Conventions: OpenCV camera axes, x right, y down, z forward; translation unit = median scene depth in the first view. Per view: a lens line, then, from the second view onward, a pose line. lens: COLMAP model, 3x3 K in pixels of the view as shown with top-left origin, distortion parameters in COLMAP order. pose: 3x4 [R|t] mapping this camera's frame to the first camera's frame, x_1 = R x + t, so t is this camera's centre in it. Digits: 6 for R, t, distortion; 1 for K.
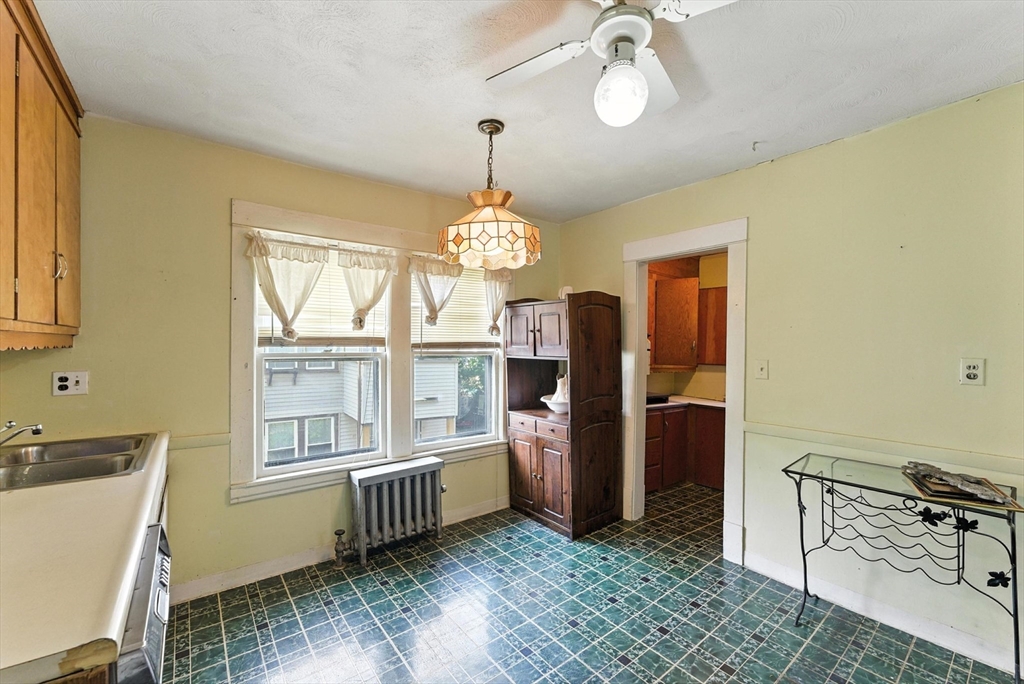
lens RADIAL K [[415.0, 0, 516.2], [0, 415.0, 346.5], [0, 0, 1]] dist [-0.013288, 0.001547]
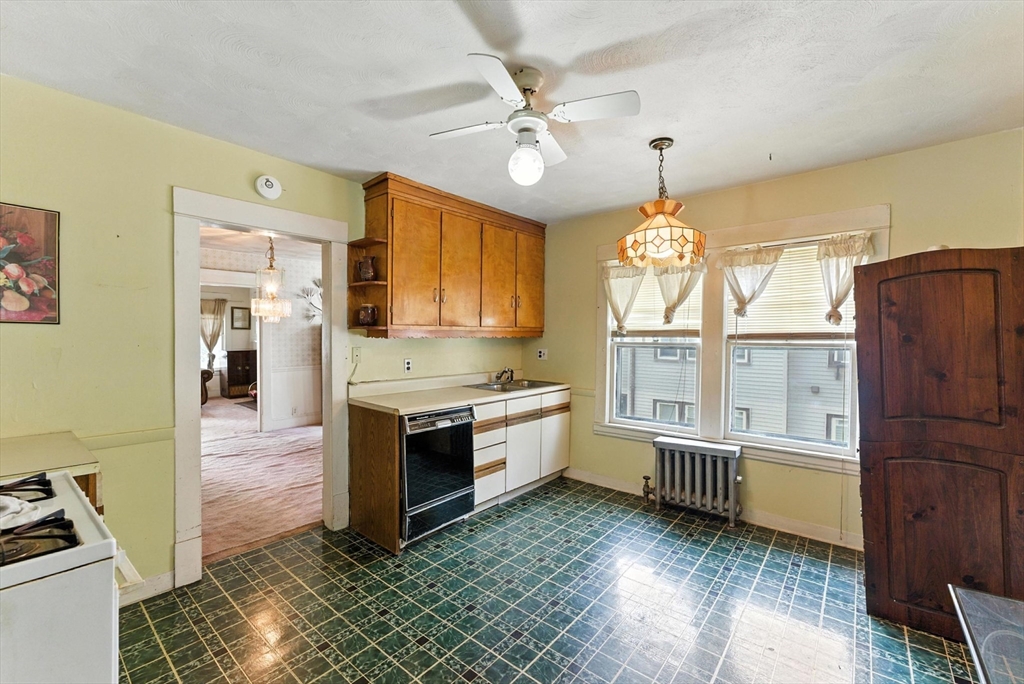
lens RADIAL K [[415.0, 0, 519.1], [0, 415.0, 337.8], [0, 0, 1]] dist [-0.013288, 0.001547]
pose [[0.231902, 0.003056, -0.972734, 0.704668], [-0.005650, 0.999982, 0.001795, 0.001186], [0.972723, 0.005080, 0.231915, 0.266752]]
